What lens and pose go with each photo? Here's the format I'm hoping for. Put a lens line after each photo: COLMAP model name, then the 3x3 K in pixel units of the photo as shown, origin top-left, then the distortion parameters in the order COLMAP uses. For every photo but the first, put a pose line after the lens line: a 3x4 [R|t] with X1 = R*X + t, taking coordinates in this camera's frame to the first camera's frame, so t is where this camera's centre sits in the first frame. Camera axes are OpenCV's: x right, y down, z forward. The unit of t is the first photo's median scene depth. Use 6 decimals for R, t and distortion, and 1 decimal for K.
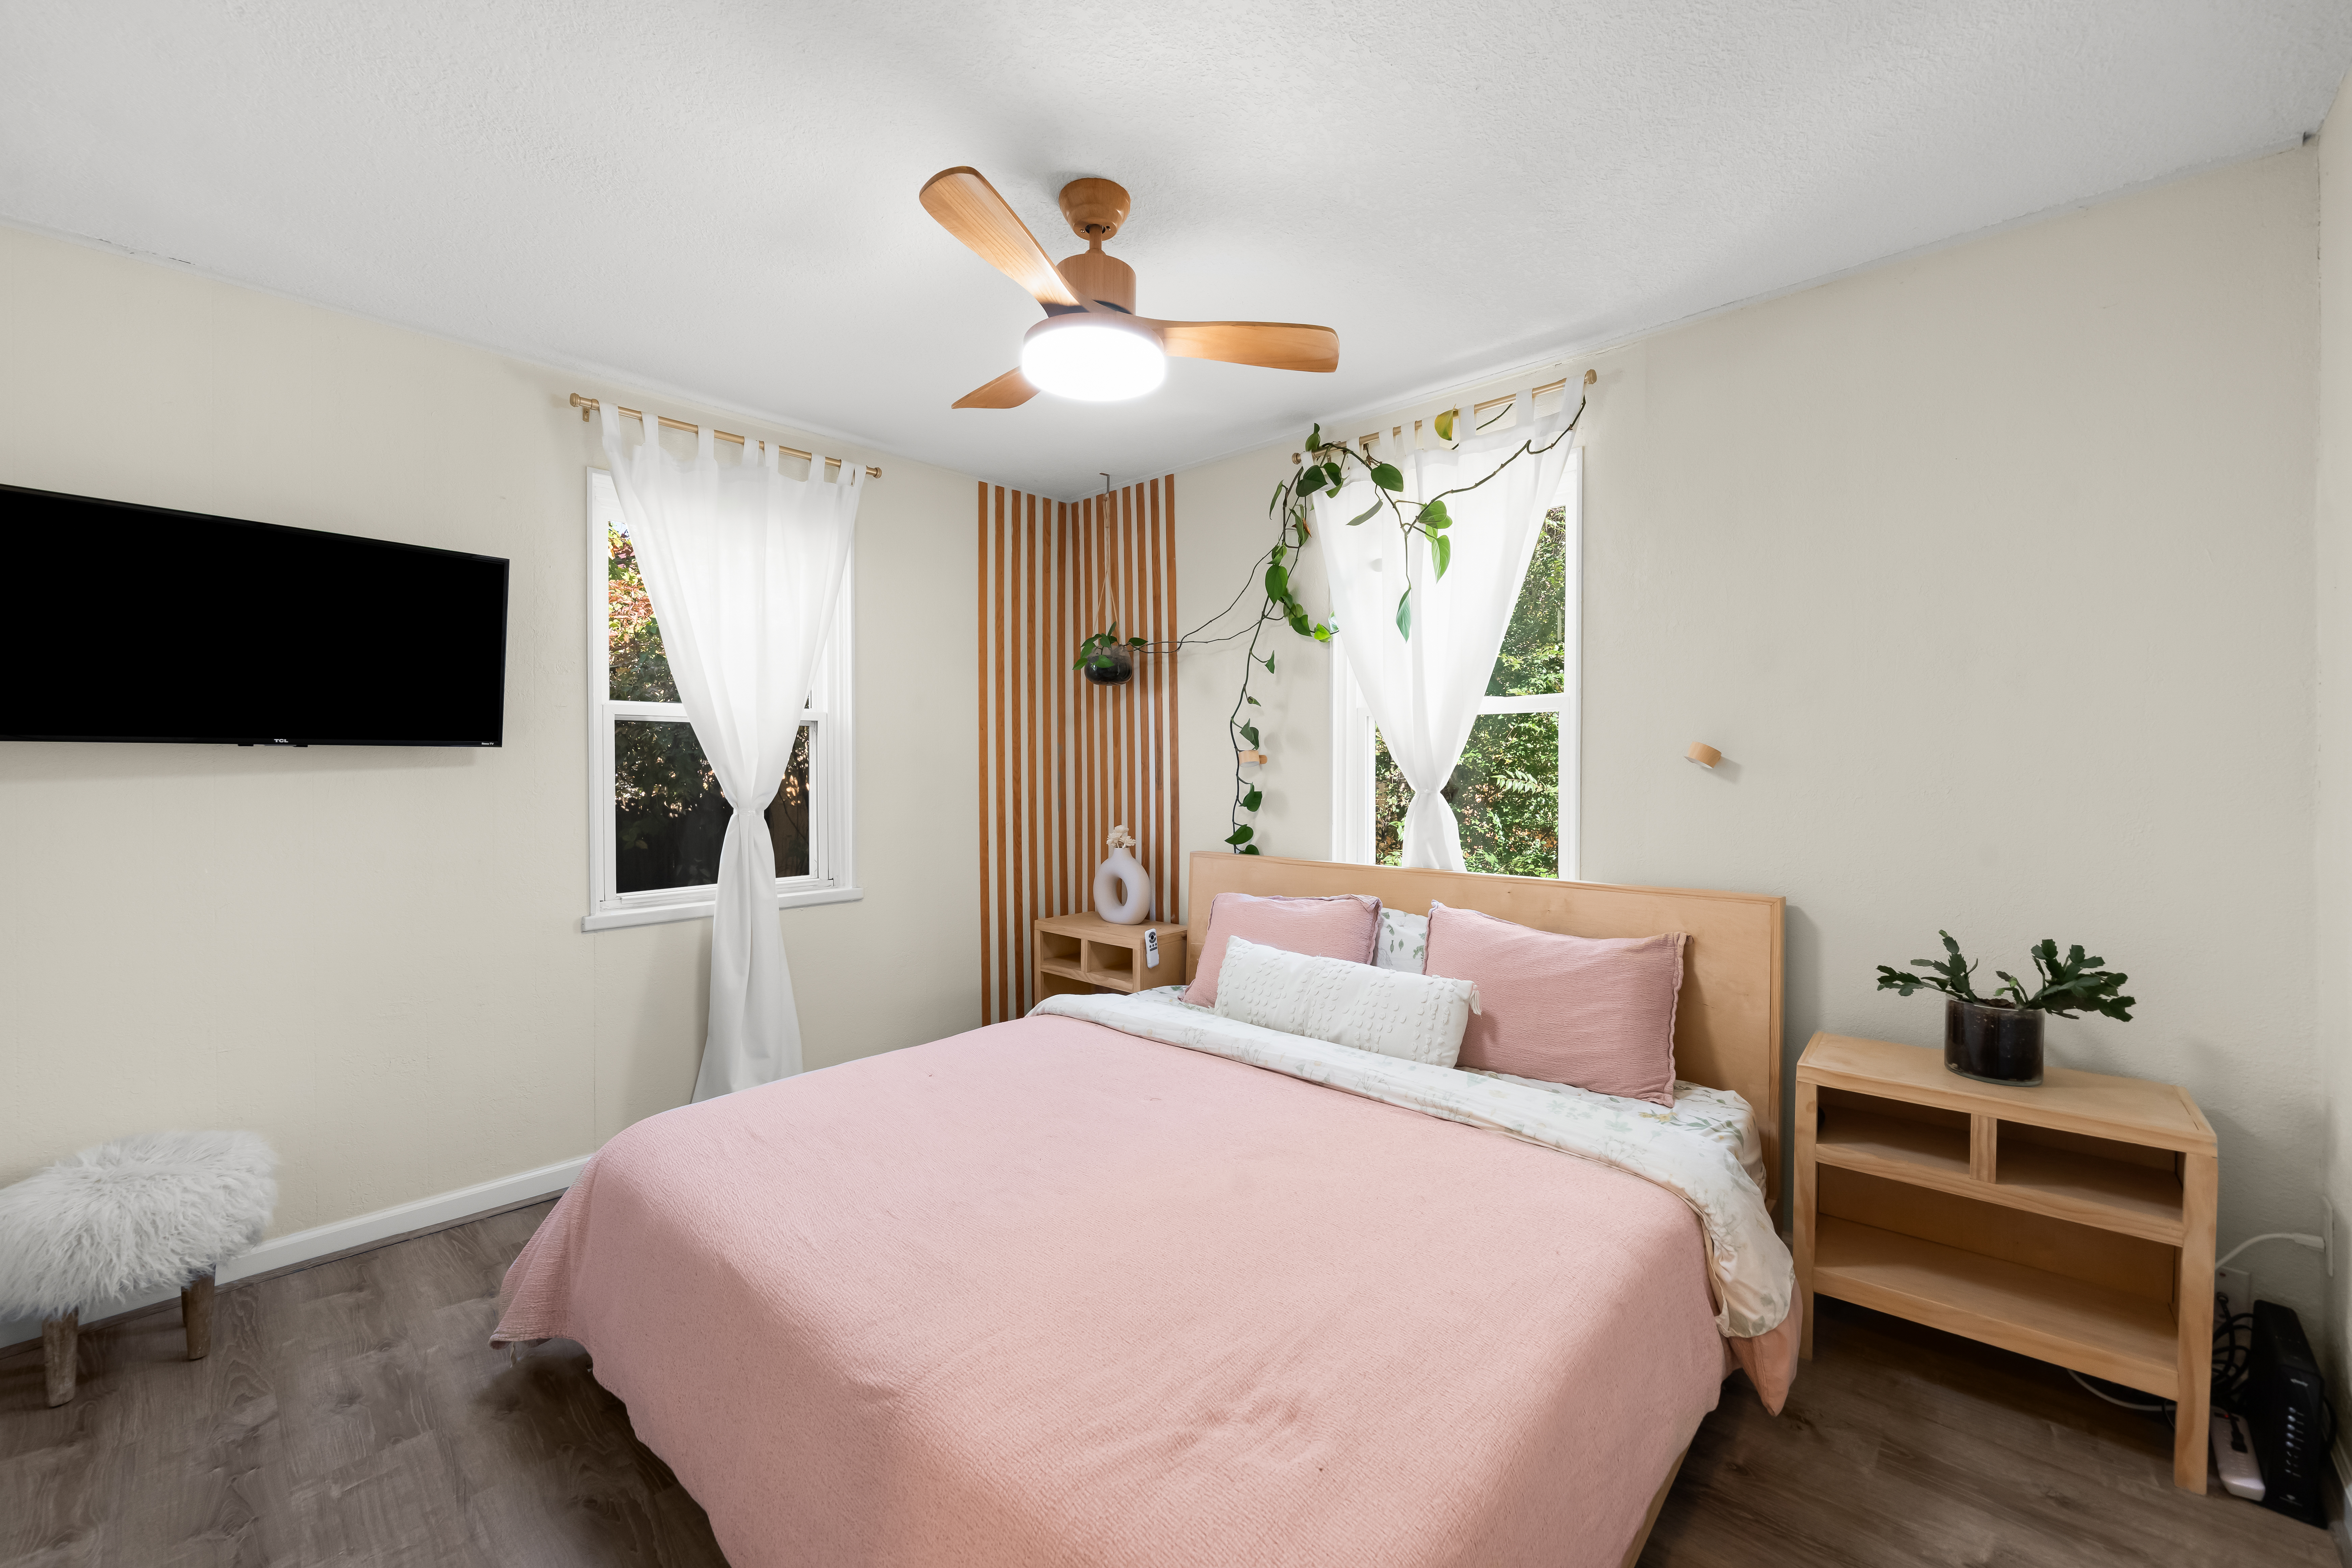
lens RADIAL K [[967.9, 0, 1174.3], [0, 967.9, 781.7], [0, 0, 1]] dist [-0.003217, 0.000285]
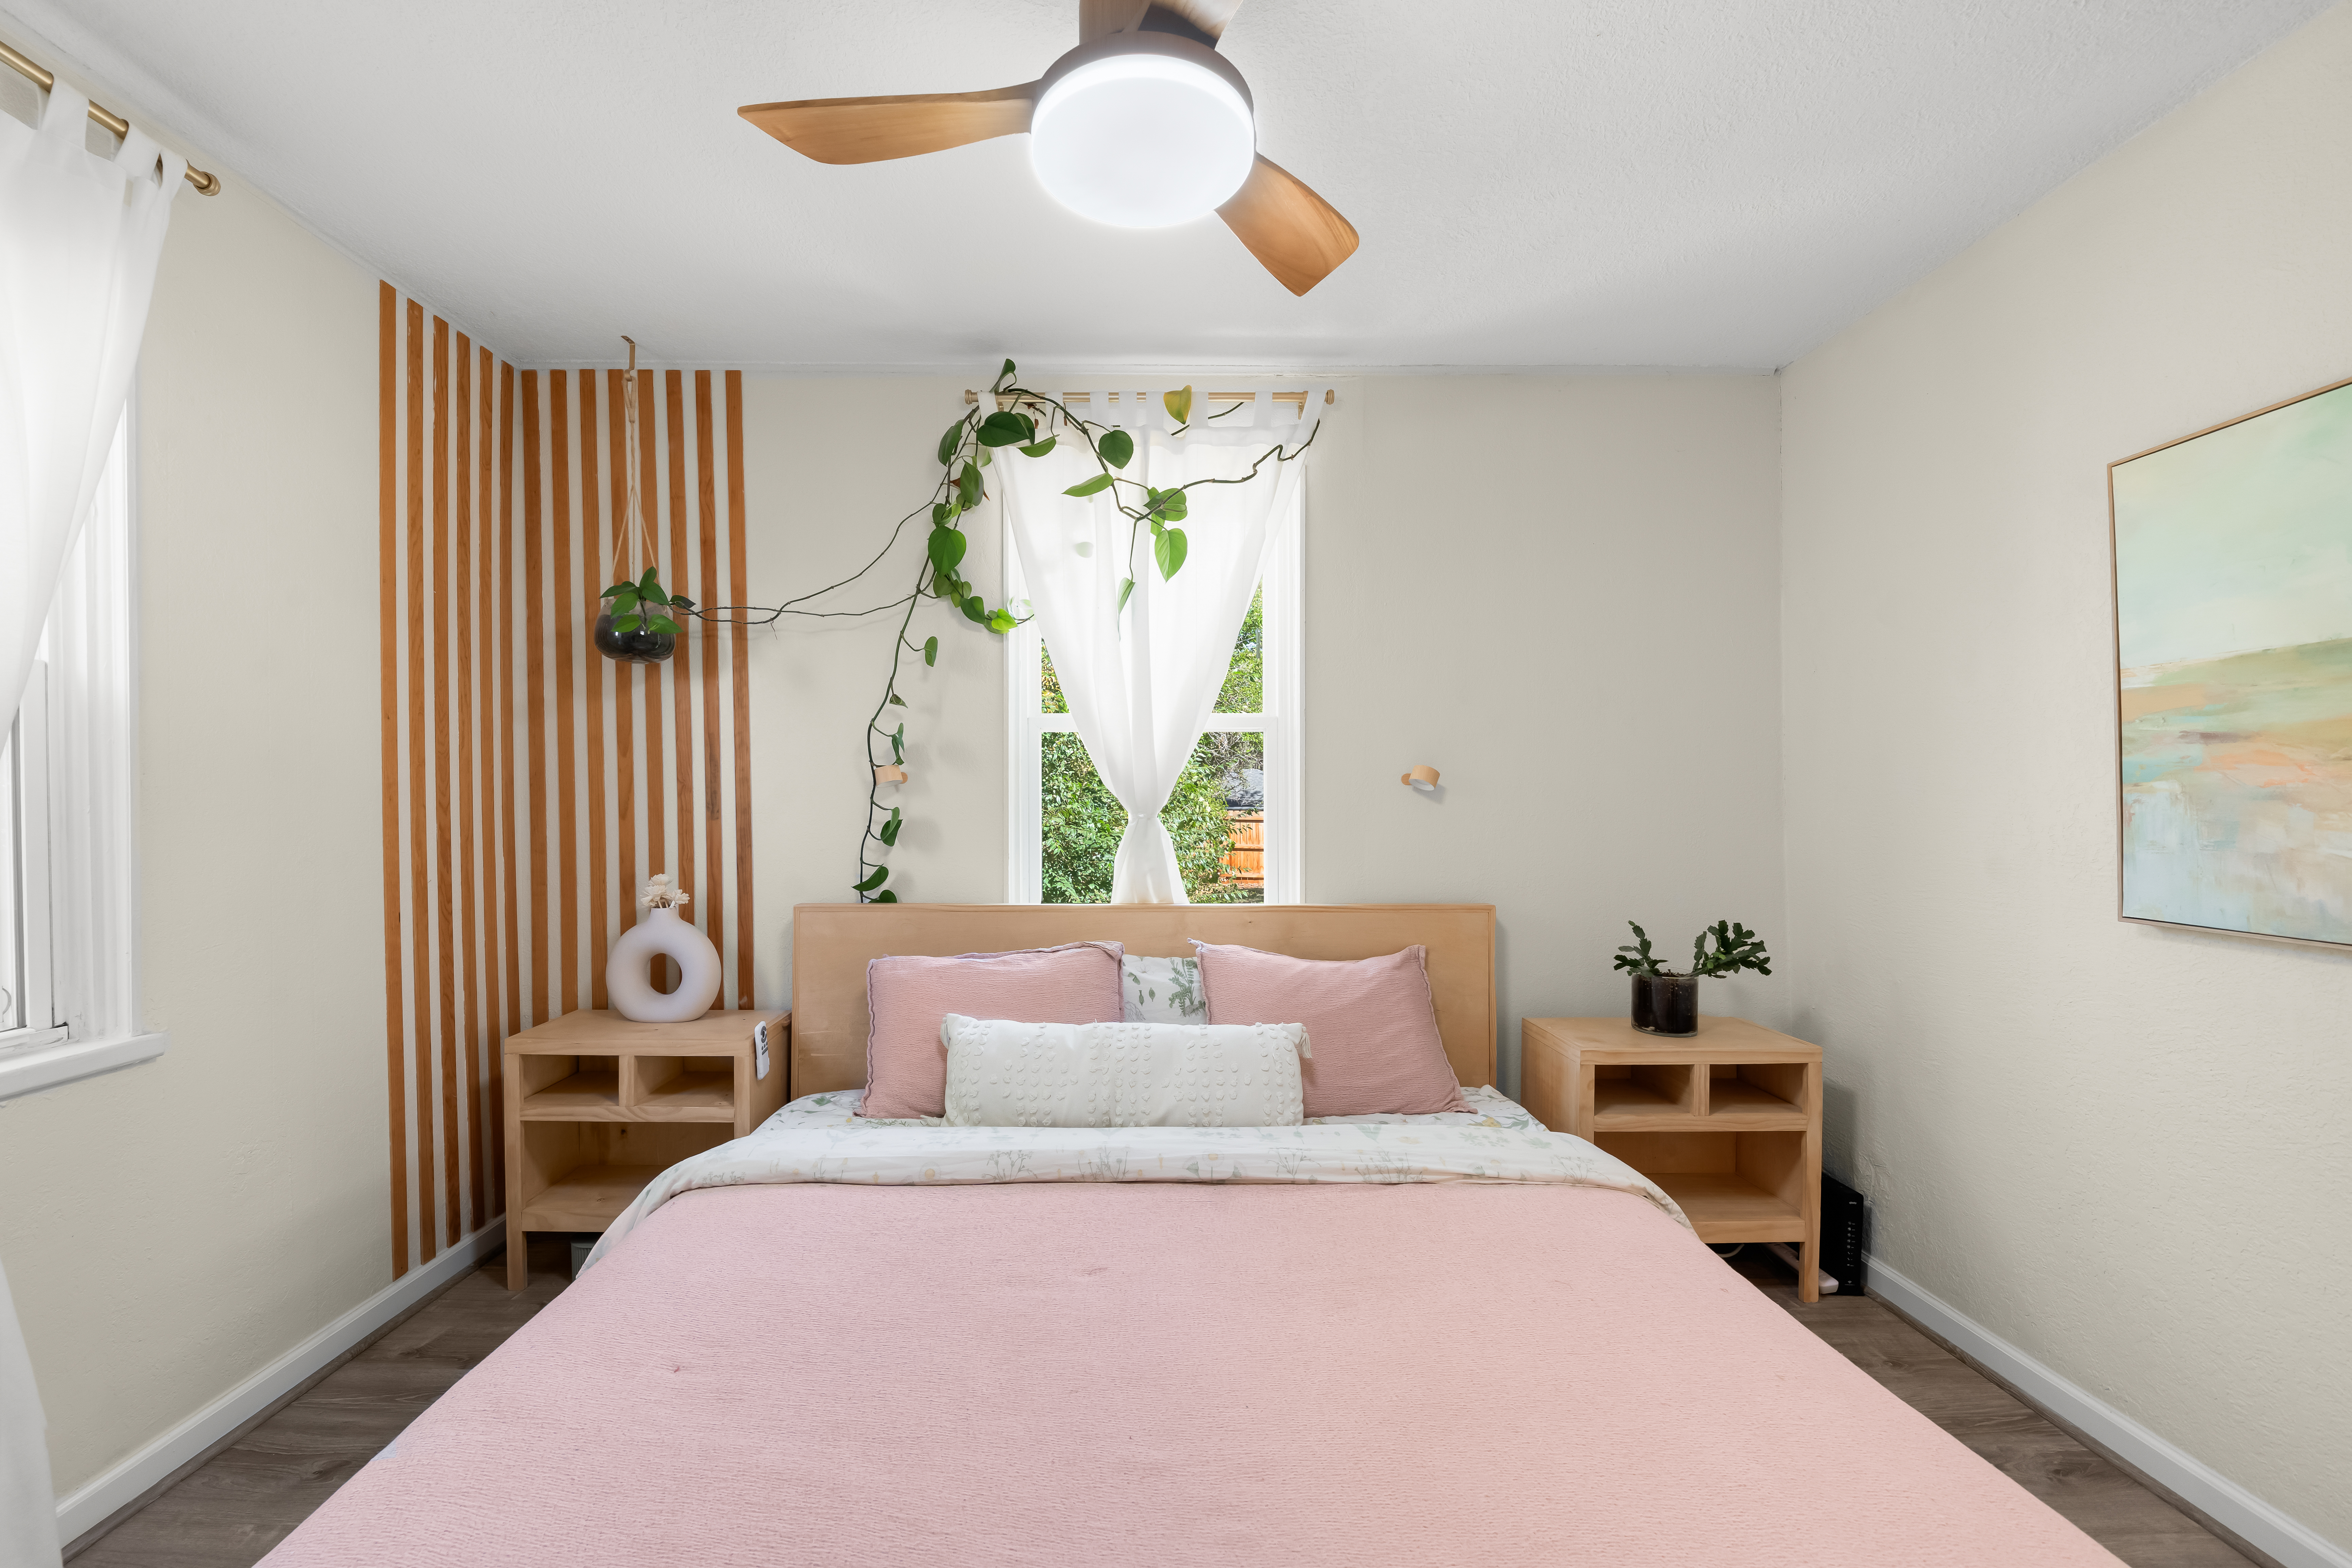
lens RADIAL K [[976.7, 0, 1177.0], [0, 976.7, 802.8], [0, 0, 1]] dist [-0.001824, -0.000002]
pose [[0.719757, -0.004384, 0.694212, -0.330474], [0.008080, 0.999965, -0.002063, 0.000080], [-0.694179, 0.007094, 0.719767, 0.335397]]
